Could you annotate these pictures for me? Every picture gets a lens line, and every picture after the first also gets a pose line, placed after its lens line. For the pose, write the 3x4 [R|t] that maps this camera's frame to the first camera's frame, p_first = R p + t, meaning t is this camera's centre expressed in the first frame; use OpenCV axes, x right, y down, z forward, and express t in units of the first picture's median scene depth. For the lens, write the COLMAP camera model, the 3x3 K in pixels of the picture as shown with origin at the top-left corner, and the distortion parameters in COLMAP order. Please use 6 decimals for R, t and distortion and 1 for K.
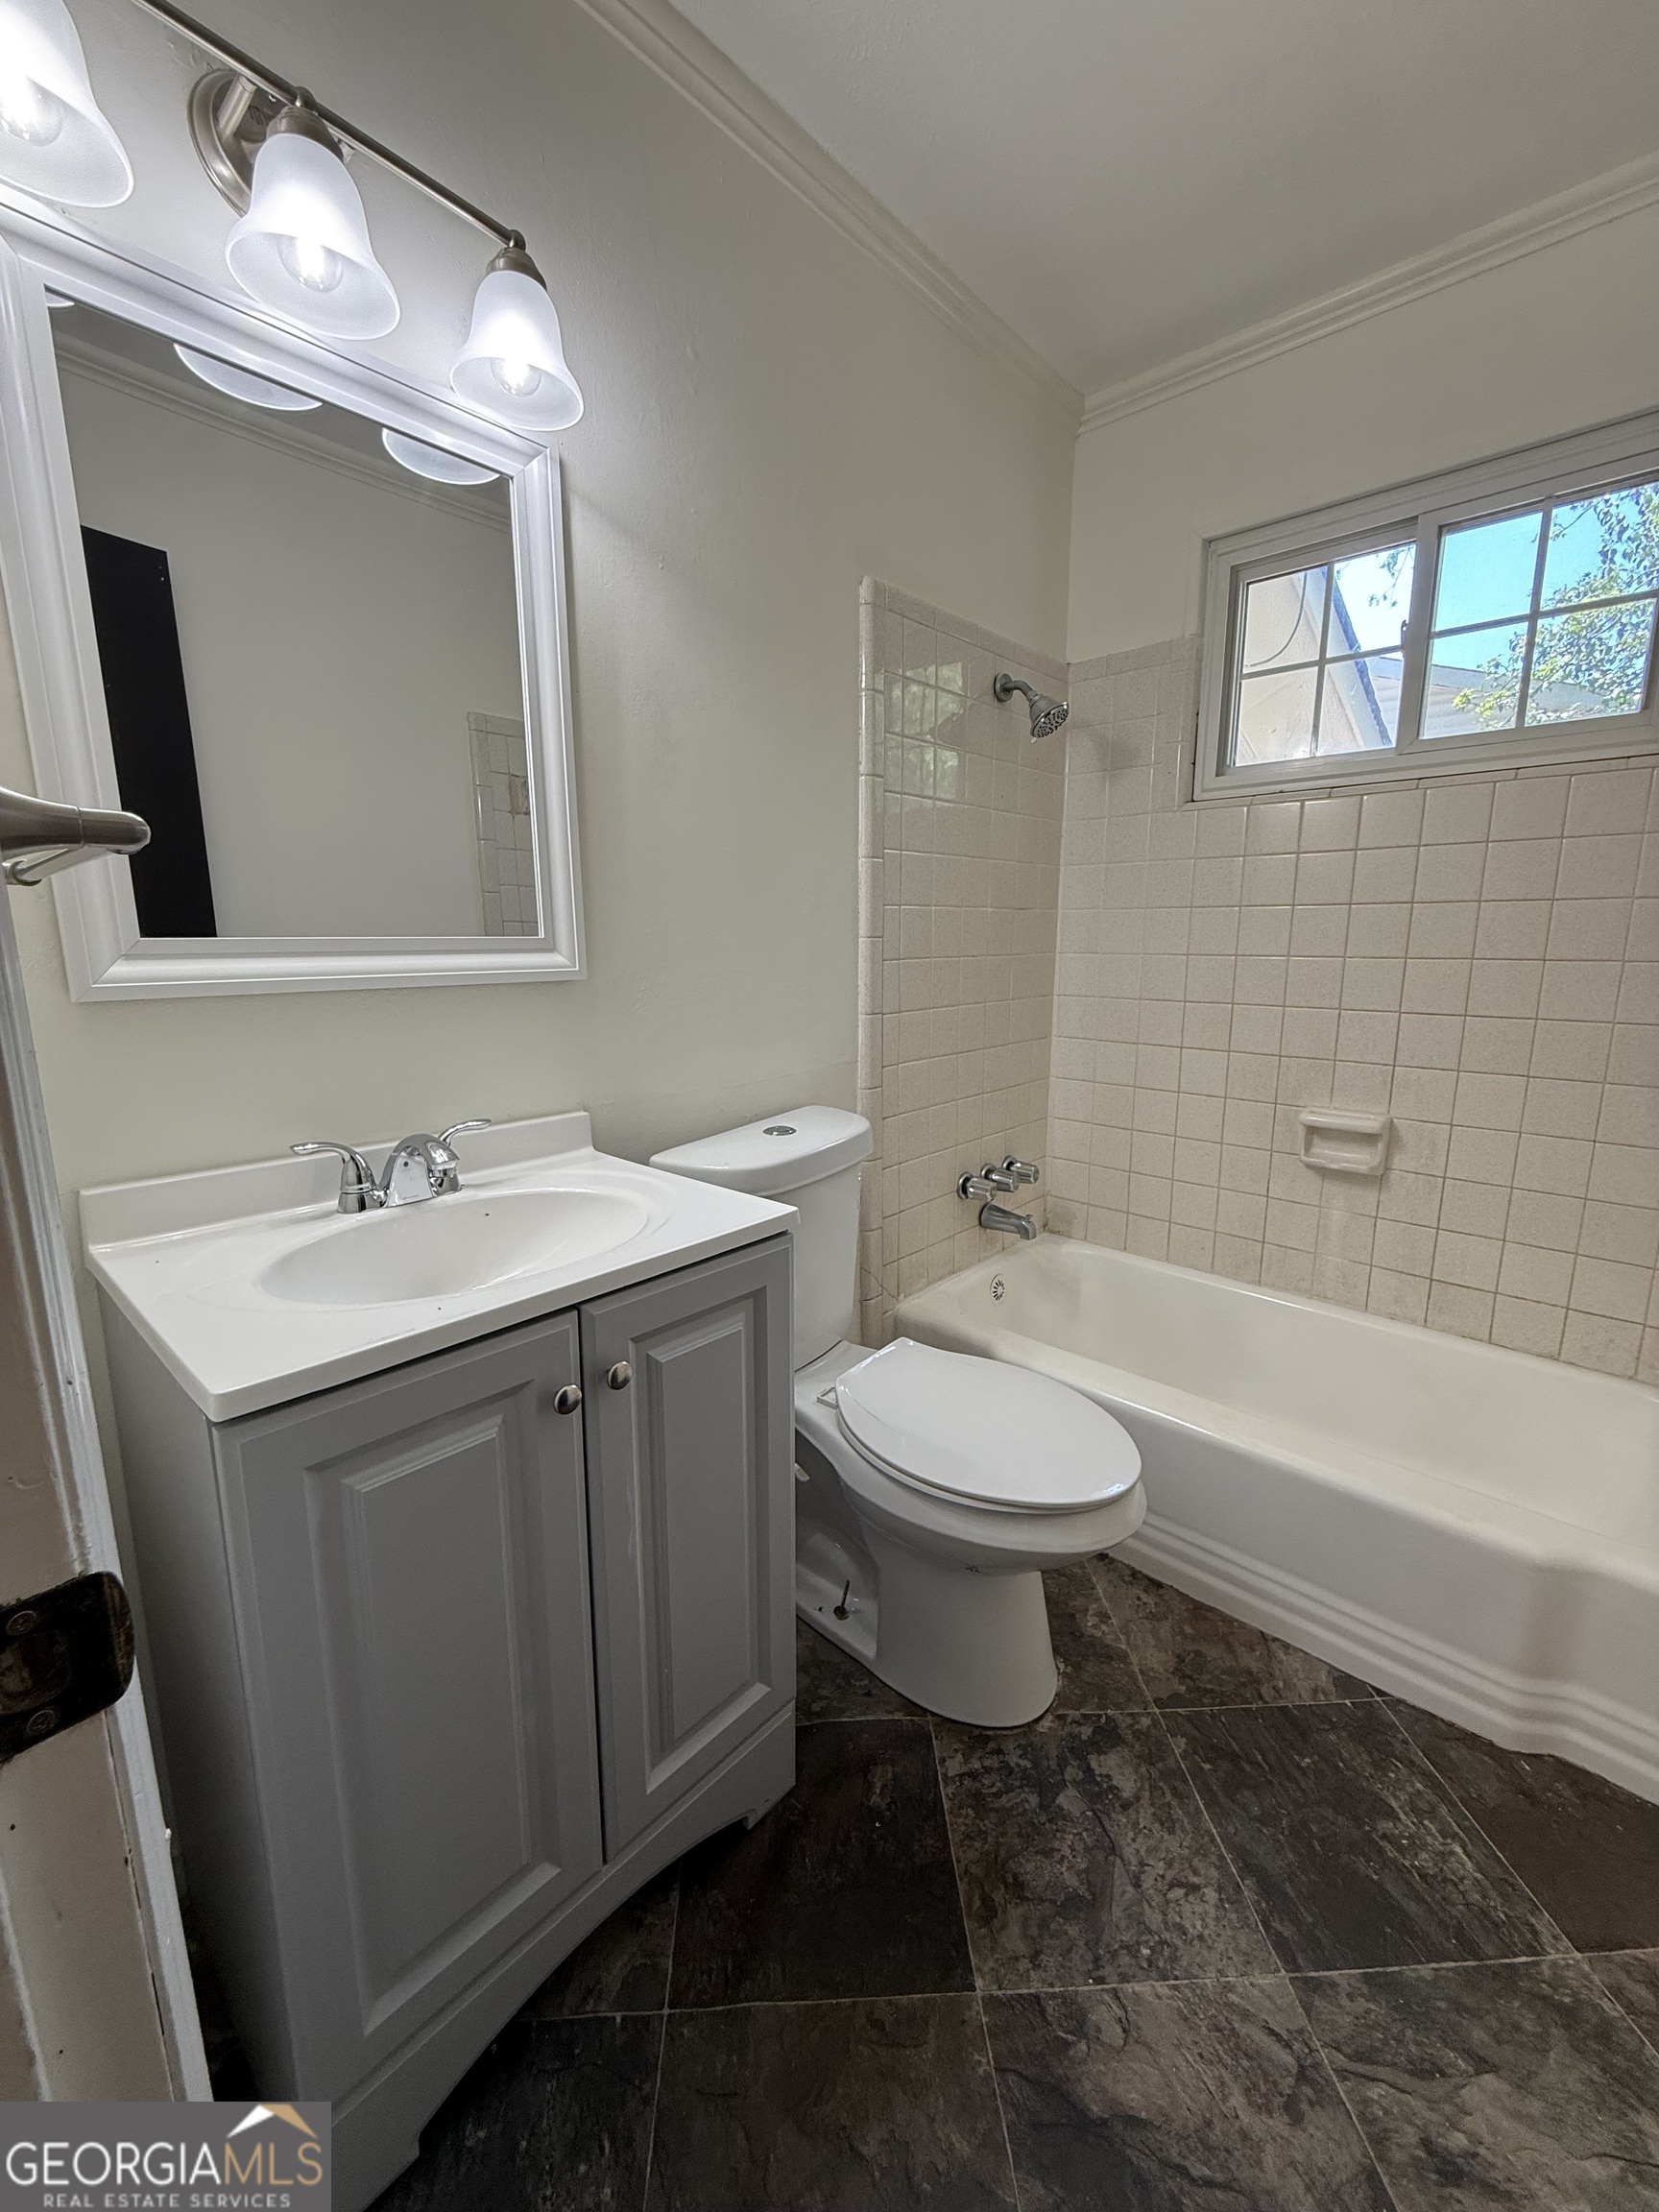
lens RADIAL K [[884.9, 0, 829.5], [0, 884.9, 1106.0], [0, 0, 1]] dist [-0.001166, 0.000554]
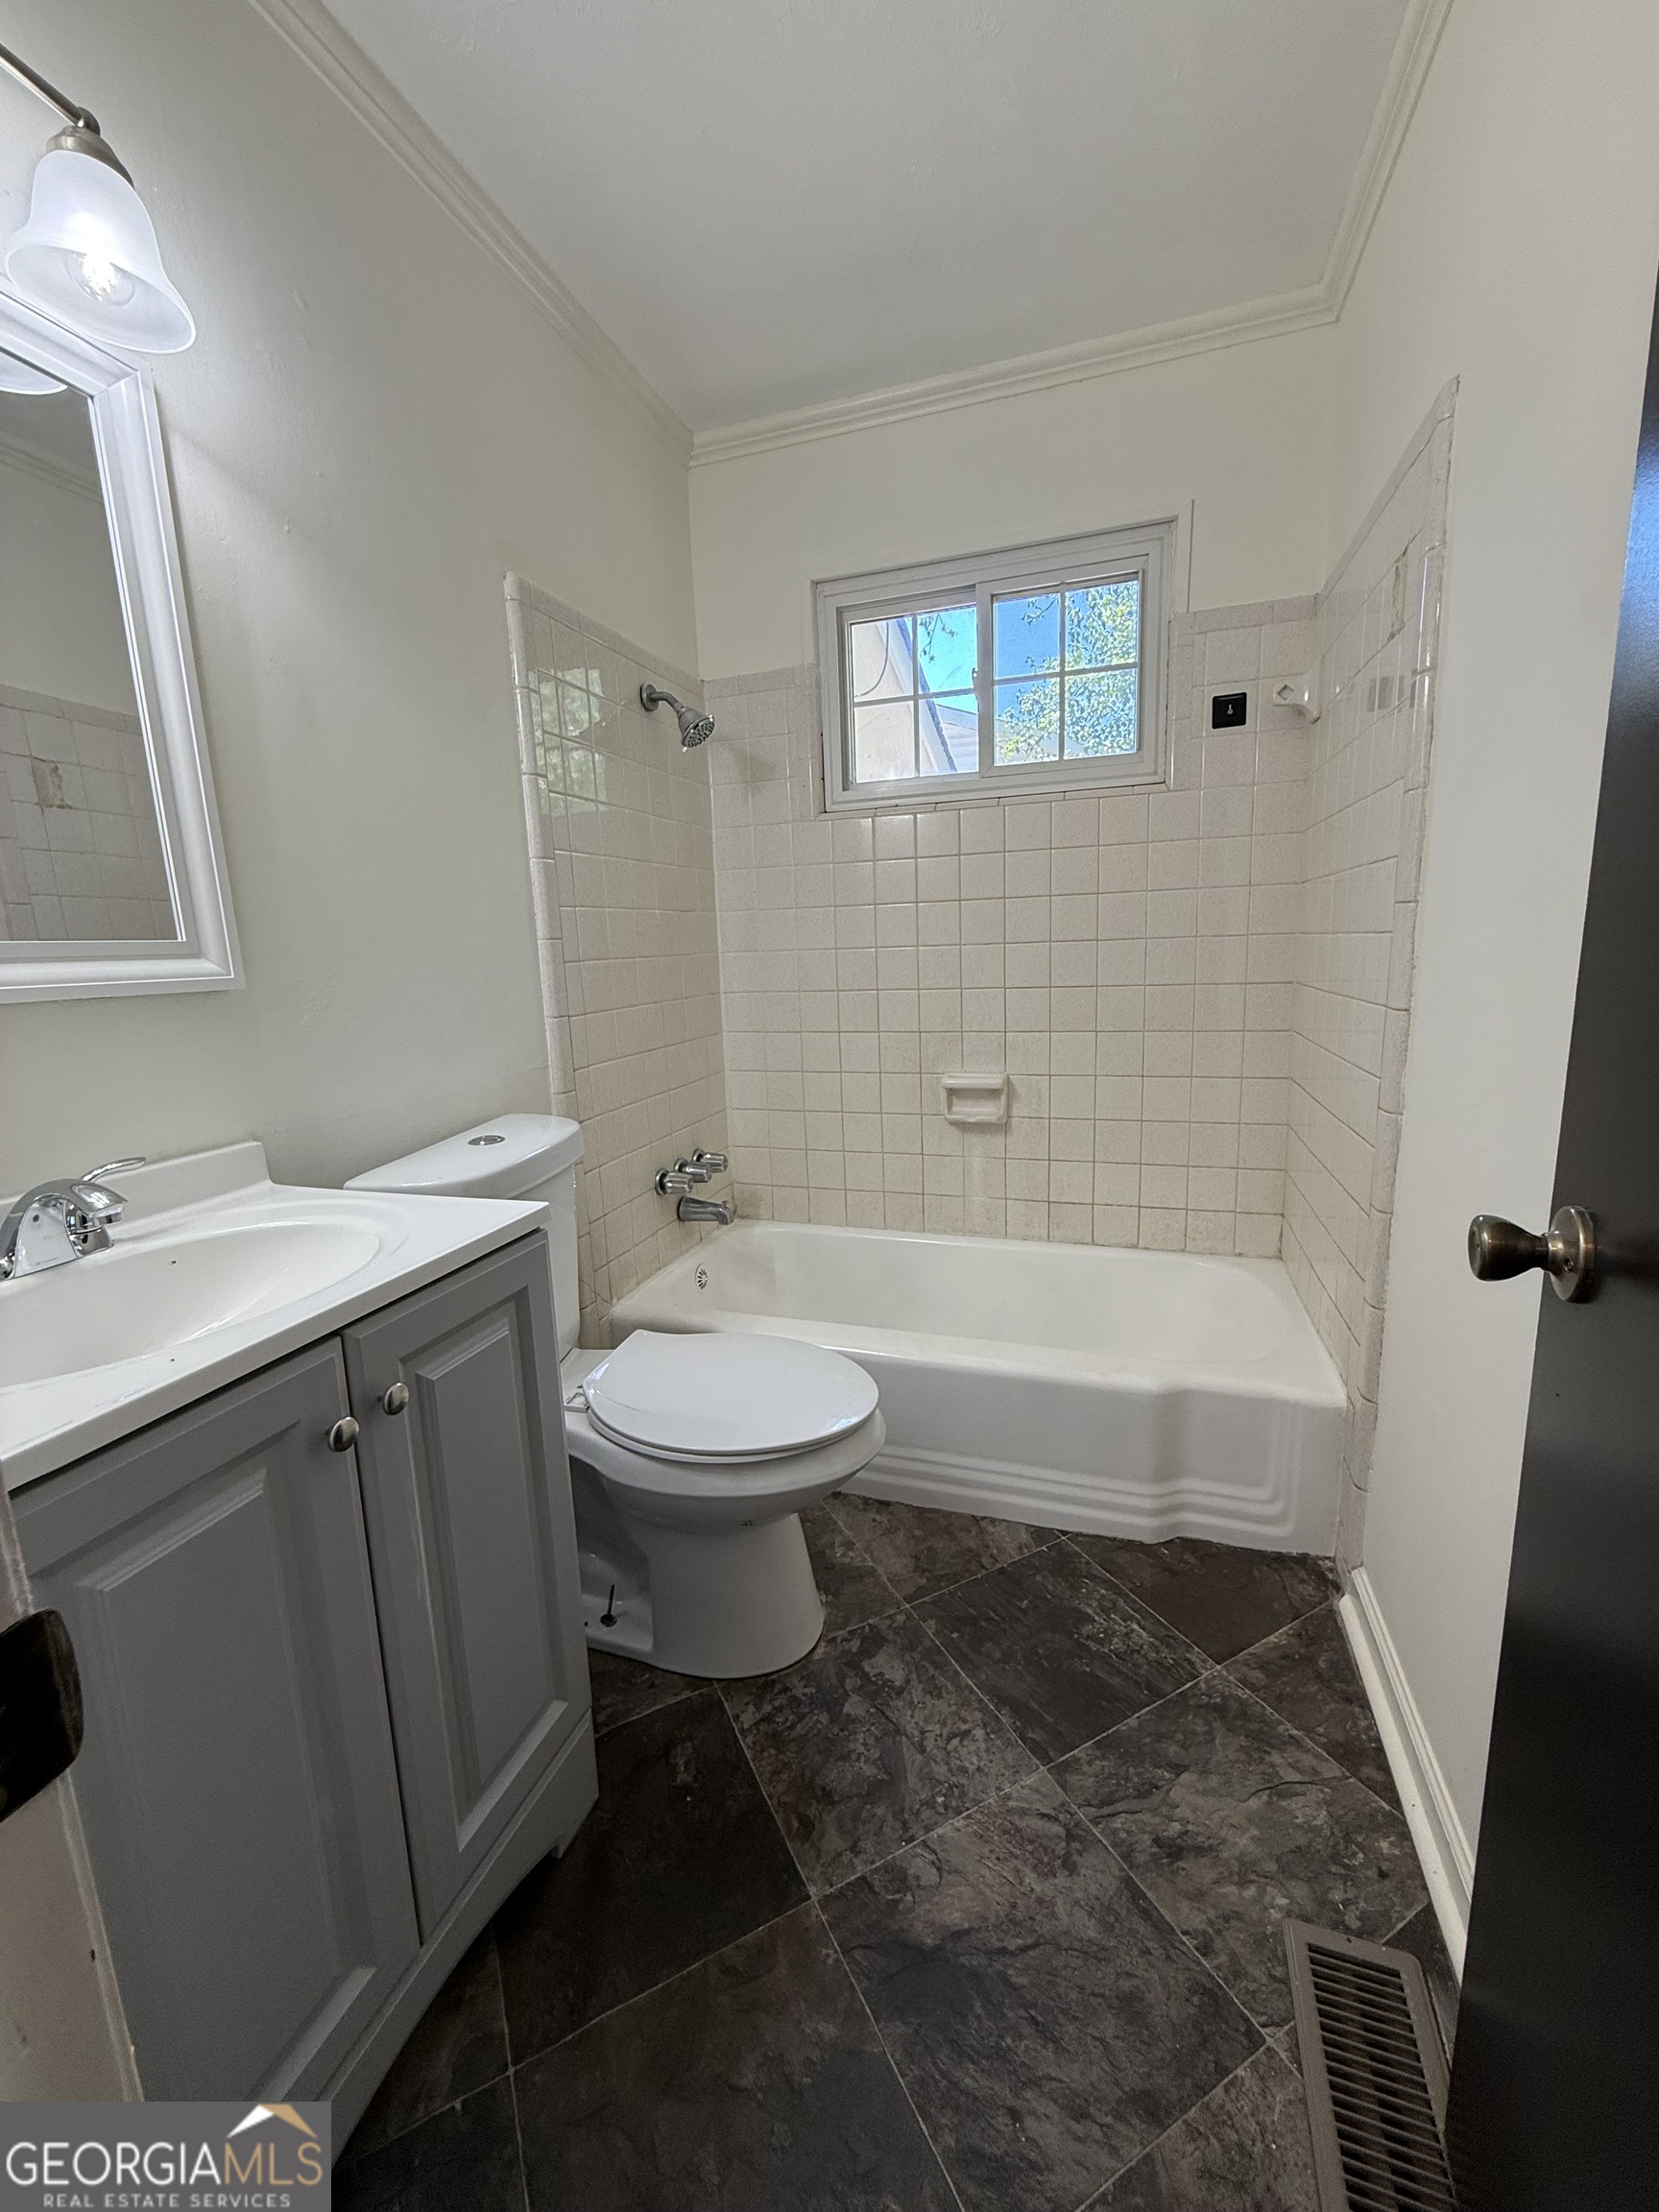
lens RADIAL K [[881.0, 0, 832.7], [0, 881.0, 1106.3], [0, 0, 1]] dist [0.000717, -0.000342]
pose [[0.911282, -0.104784, 0.398229, -0.106557], [0.111375, 0.993756, 0.006620, 0.031652], [-0.396436, 0.038320, 0.917262, -0.022719]]
